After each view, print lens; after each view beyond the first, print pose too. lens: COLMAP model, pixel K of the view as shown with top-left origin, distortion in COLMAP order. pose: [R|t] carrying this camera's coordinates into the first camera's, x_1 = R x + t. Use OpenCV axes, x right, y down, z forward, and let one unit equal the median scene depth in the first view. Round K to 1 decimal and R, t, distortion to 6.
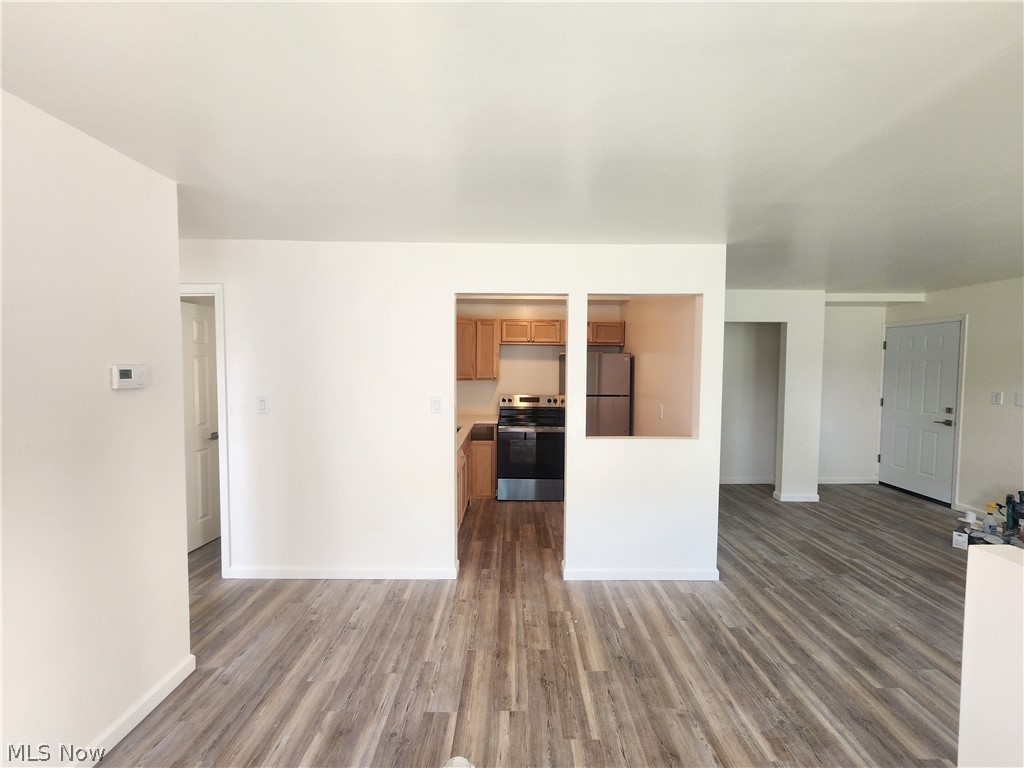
lens RADIAL K [[417.6, 0, 513.7], [0, 417.6, 384.3], [0, 0, 1]] dist [0.000638, 0.000192]
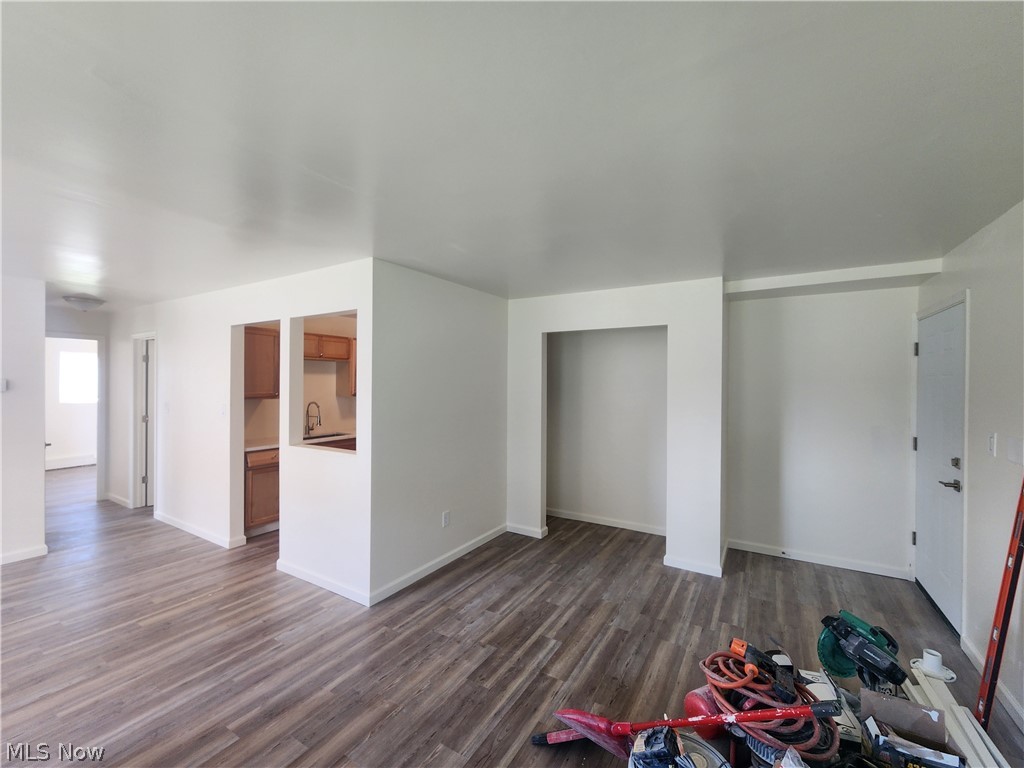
lens RADIAL K [[417.6, 0, 513.8], [0, 417.6, 384.2], [0, 0, 1]] dist [0.000638, 0.000192]
pose [[0.855013, 0.002460, -0.518601, 1.206380], [-0.025324, 0.998994, -0.037013, -0.009963], [0.517988, 0.044780, 0.854215, 0.320794]]
